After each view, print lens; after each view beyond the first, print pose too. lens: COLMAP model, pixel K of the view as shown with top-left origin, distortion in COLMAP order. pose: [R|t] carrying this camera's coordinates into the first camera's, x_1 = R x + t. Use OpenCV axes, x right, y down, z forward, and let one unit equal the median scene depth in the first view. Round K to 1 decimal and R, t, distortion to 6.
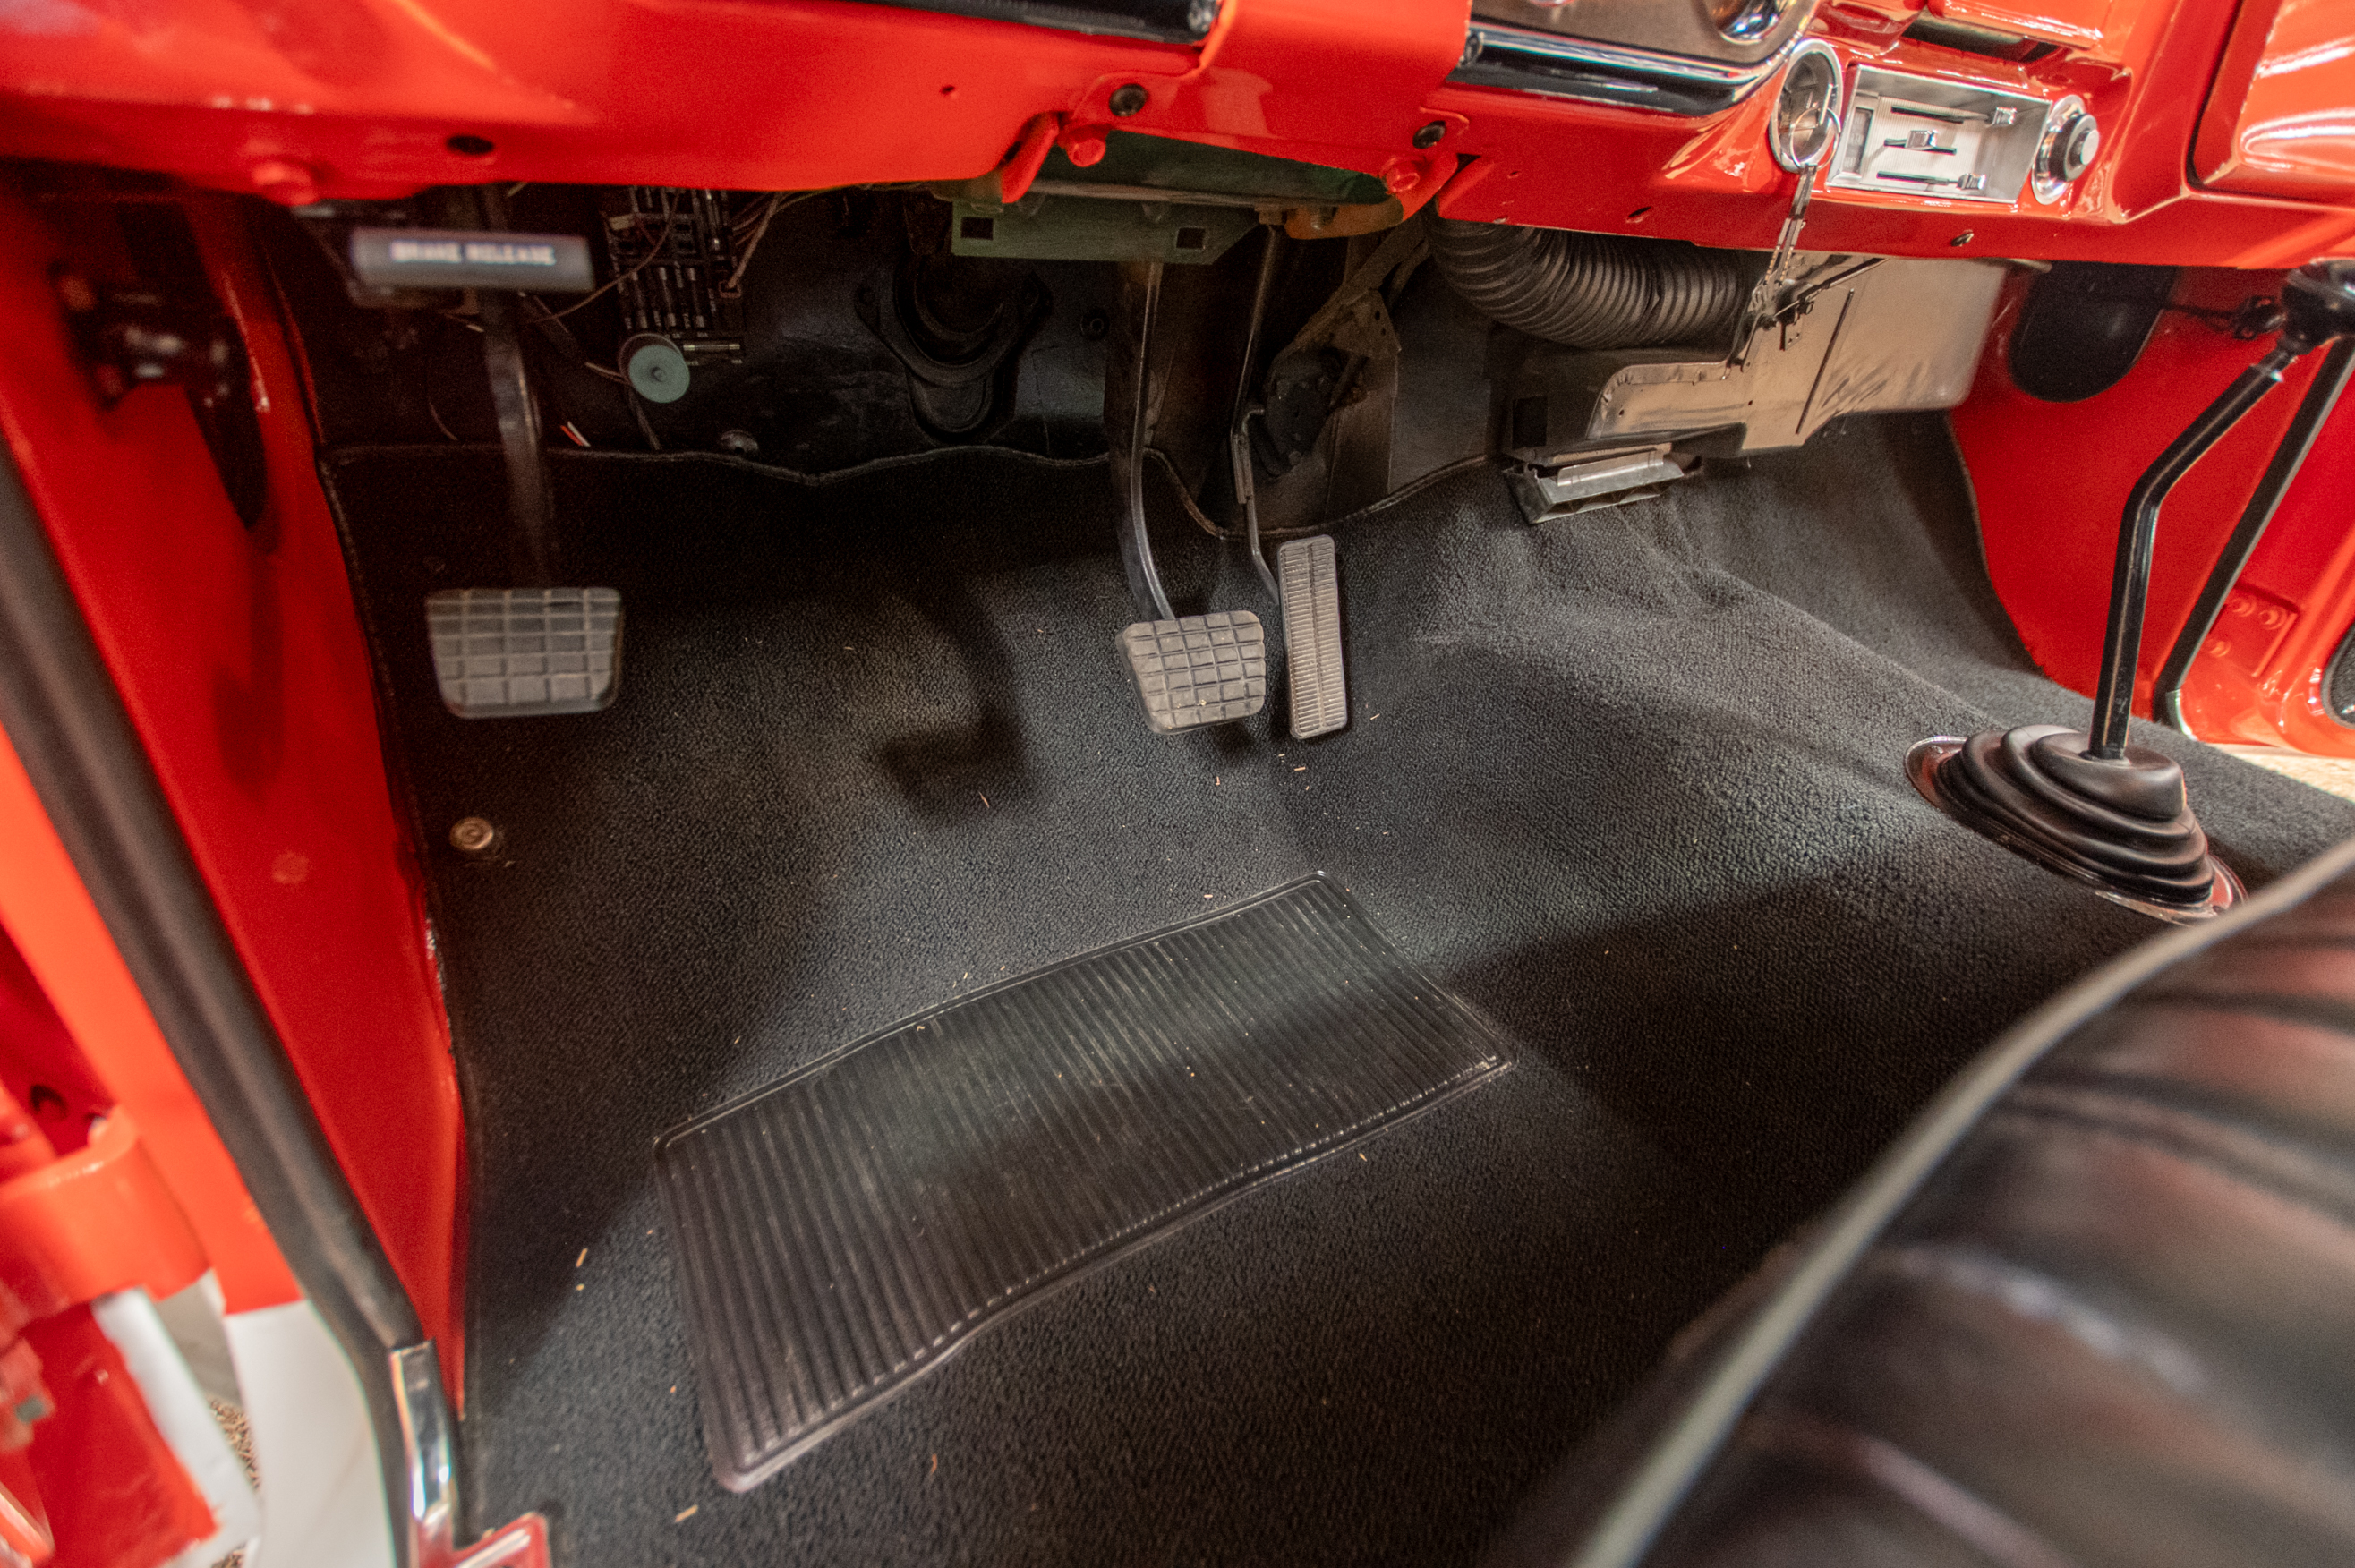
lens RADIAL K [[1028.6, 0, 1187.6], [0, 1028.6, 790.1], [0, 0, 1]] dist [-0.012579, 0.004119]
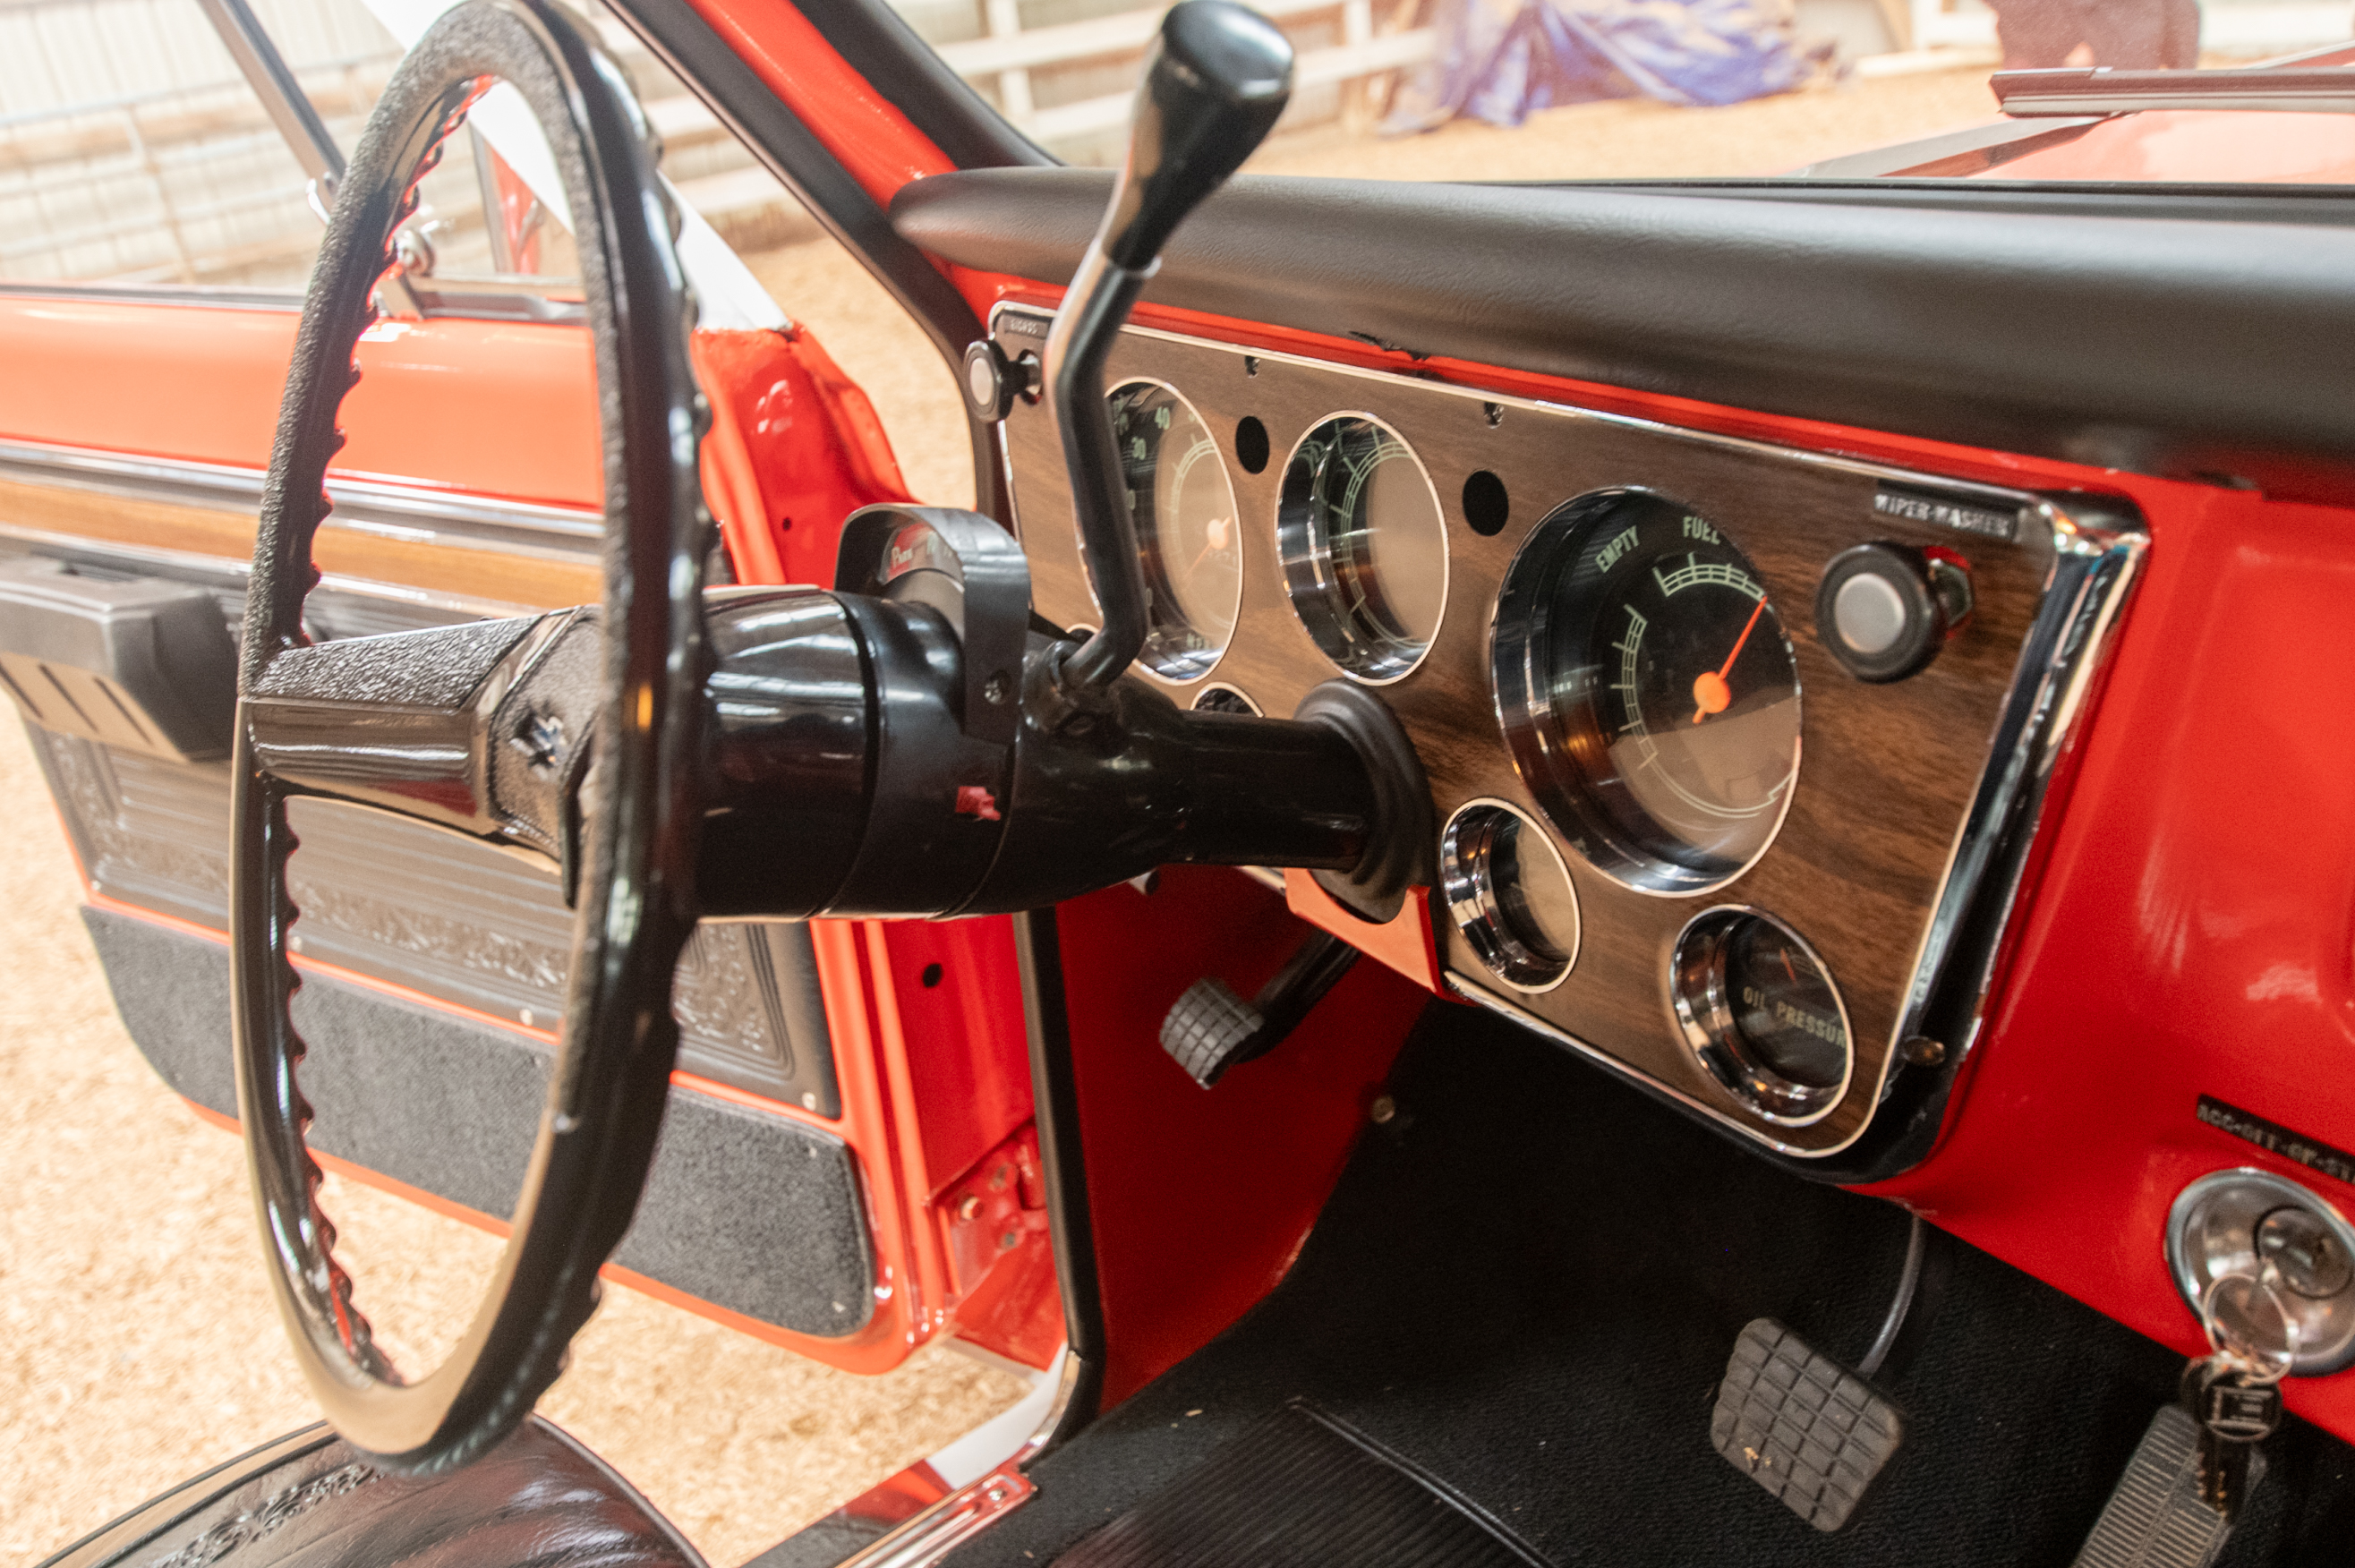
lens RADIAL K [[1922.8, 0, 1197.3], [0, 1922.8, 789.6], [0, 0, 1]] dist [0.009633, 0.003682]
pose [[0.088623, 0.356826, -0.929958, 1.042716], [-0.402143, 0.866976, 0.294336, -0.708440], [0.911278, 0.347891, 0.220329, 0.121728]]
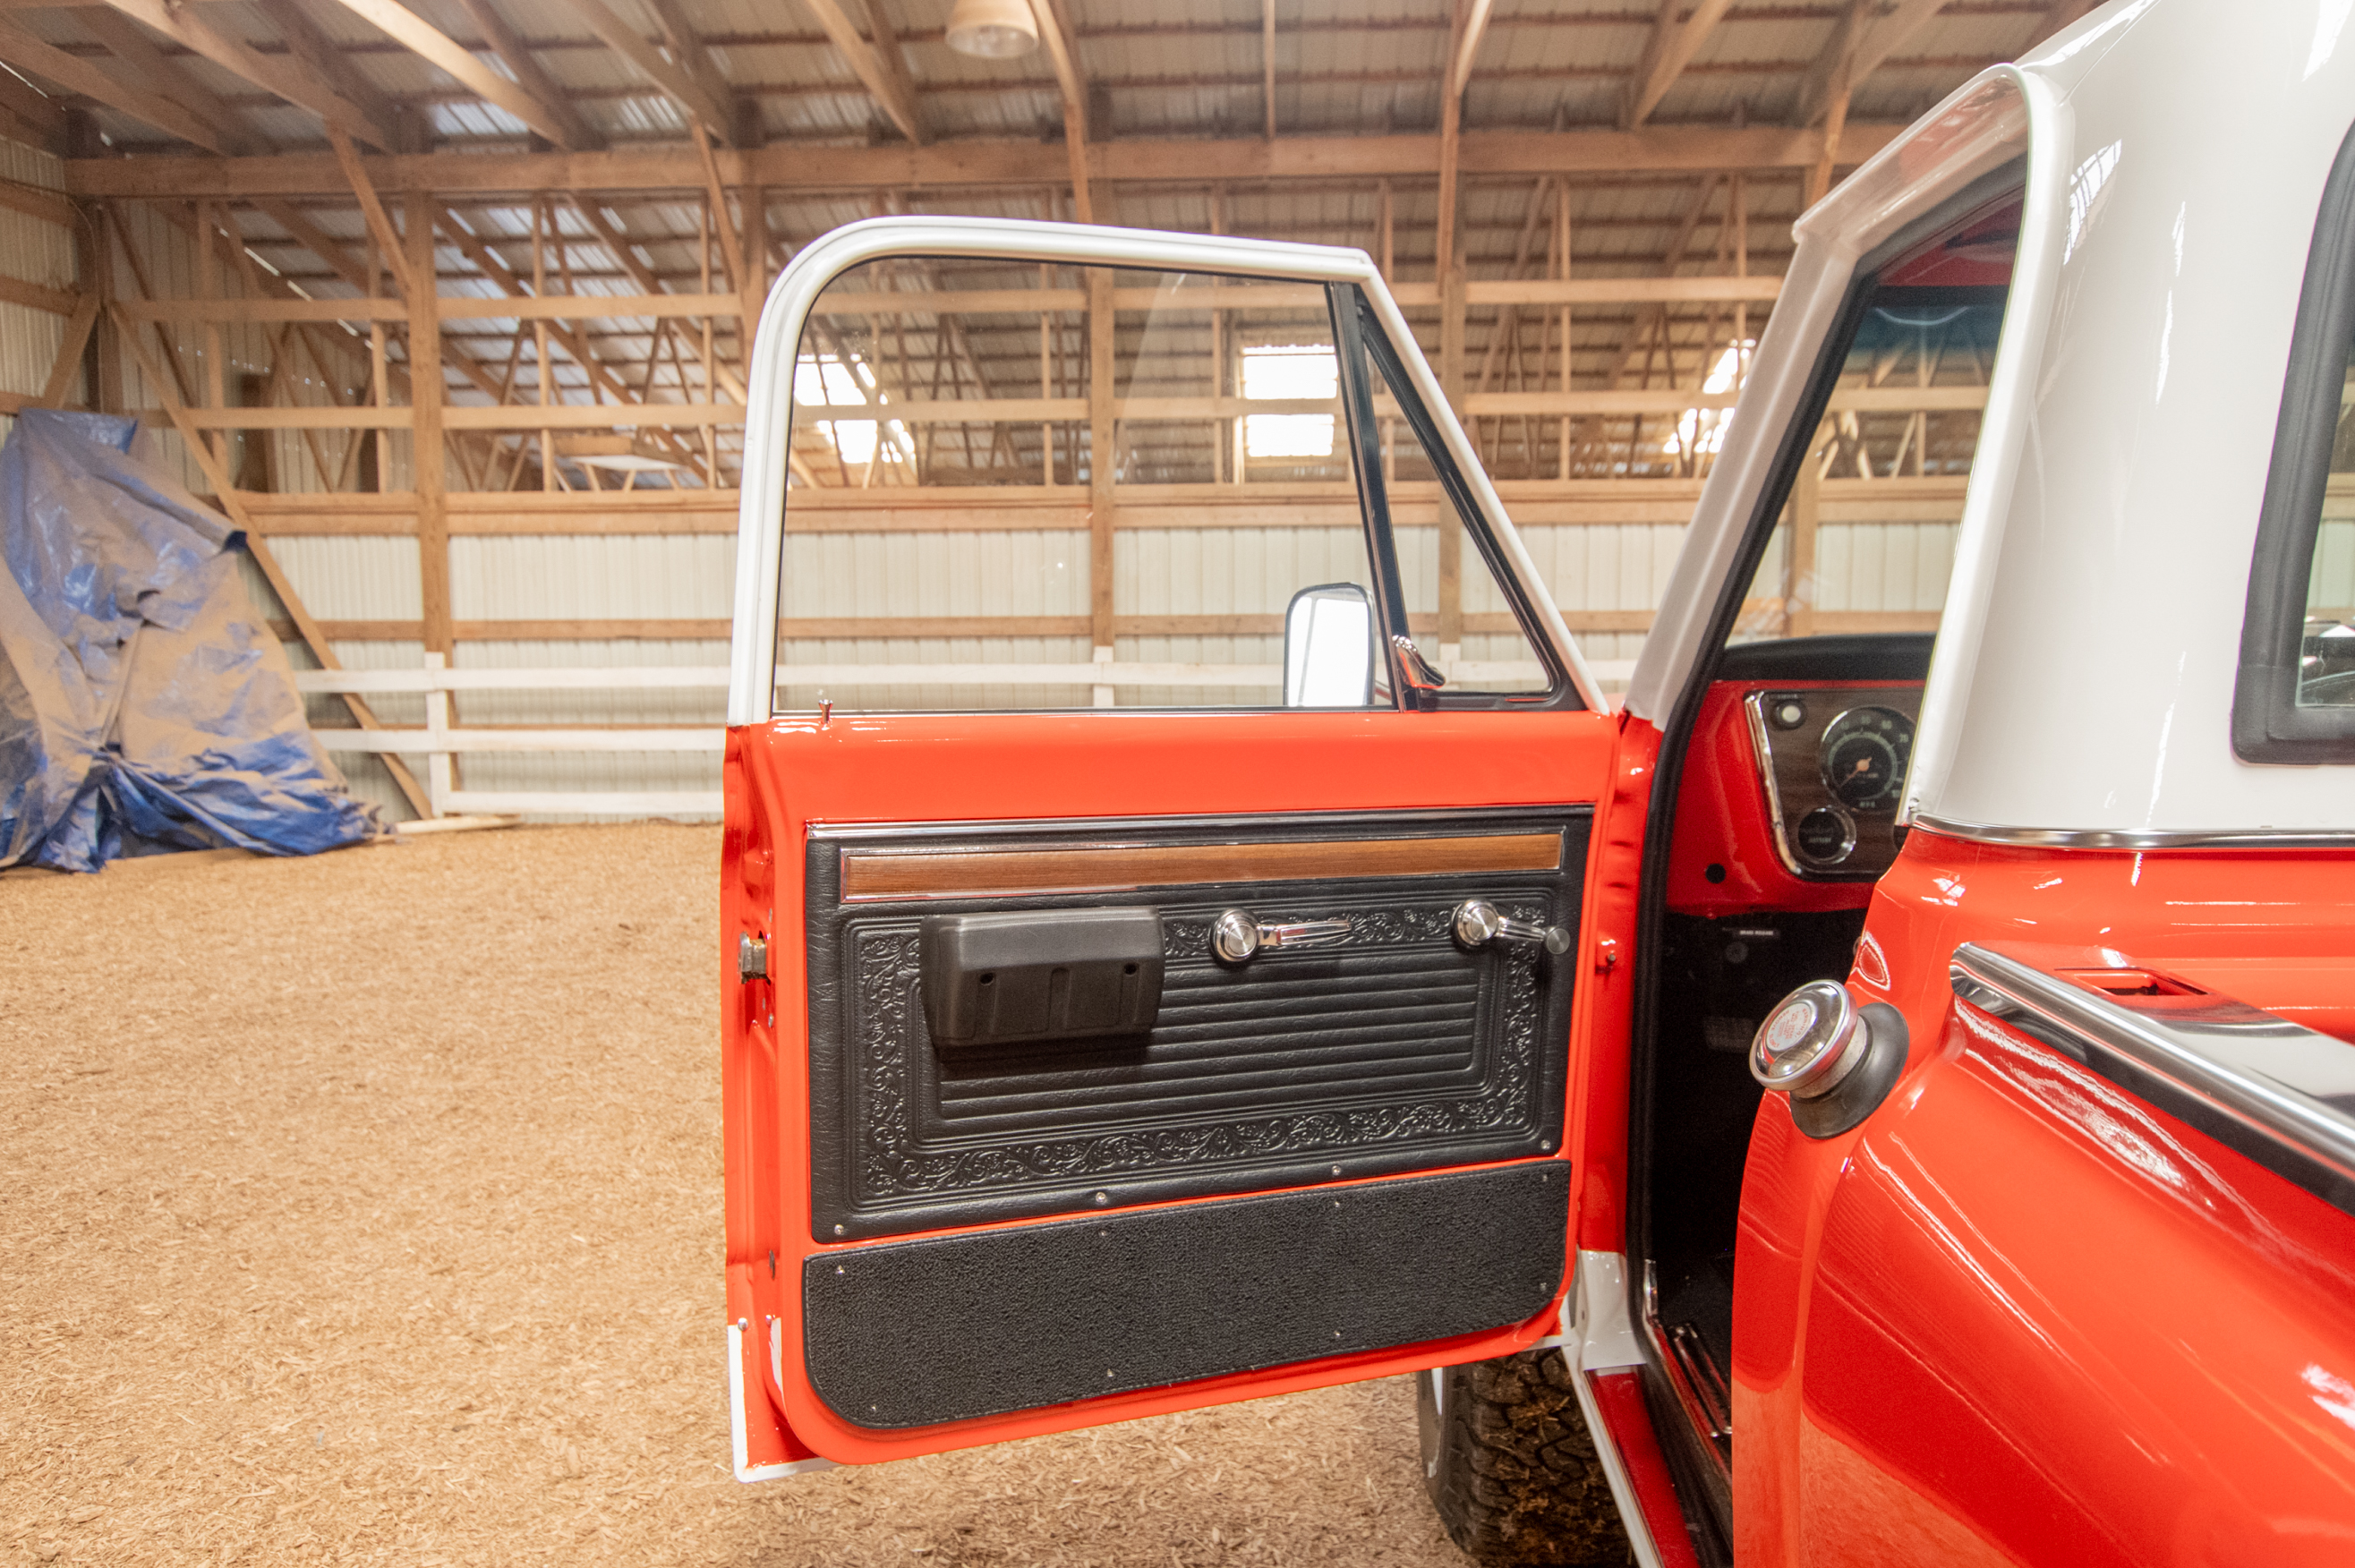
lens RADIAL K [[1651.7, 0, 1192.9], [0, 1651.7, 787.0], [0, 0, 1]] dist [0.006935, 0.004664]
pose [[0.838735, -0.020787, -0.544144, 0.456369], [-0.222678, 0.898808, -0.377569, 0.845513], [0.496929, 0.437849, 0.749232, -2.313365]]
